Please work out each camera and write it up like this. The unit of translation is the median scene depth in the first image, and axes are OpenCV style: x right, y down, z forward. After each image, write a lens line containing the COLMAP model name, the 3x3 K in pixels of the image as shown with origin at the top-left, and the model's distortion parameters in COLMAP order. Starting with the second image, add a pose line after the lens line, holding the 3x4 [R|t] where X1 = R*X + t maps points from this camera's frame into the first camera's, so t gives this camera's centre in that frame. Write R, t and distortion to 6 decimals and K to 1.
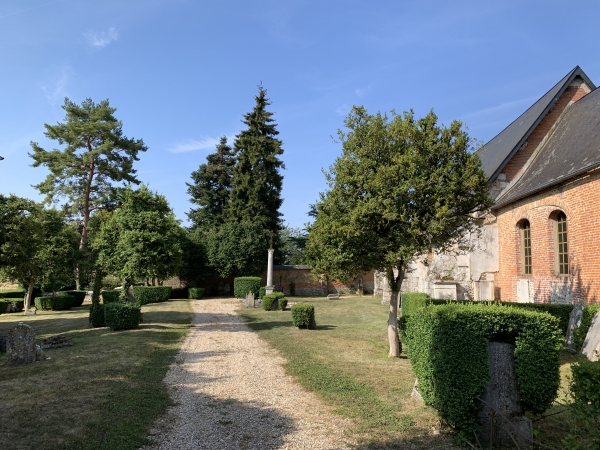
lens RADIAL K [[421.8, 0, 297.1], [0, 421.8, 225.0], [0, 0, 1]] dist [-0.000848, -0.005619]
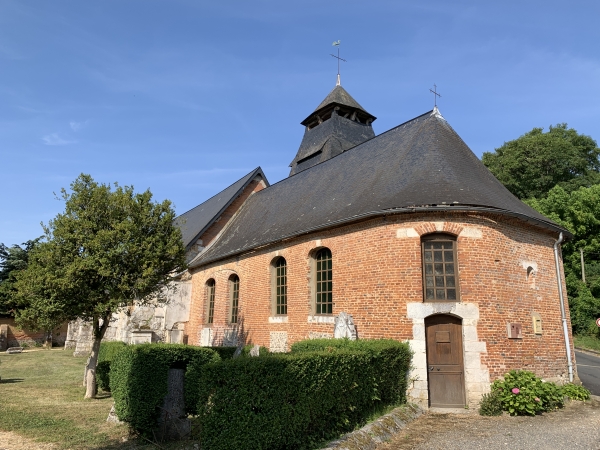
lens RADIAL K [[421.8, 0, 297.1], [0, 421.8, 225.0], [0, 0, 1]] dist [-0.000848, -0.005619]
pose [[0.777853, 0.140959, 0.612434, -0.087949], [-0.068081, 0.987686, -0.140857, -0.020350], [-0.624748, 0.067871, 0.777871, -0.235027]]
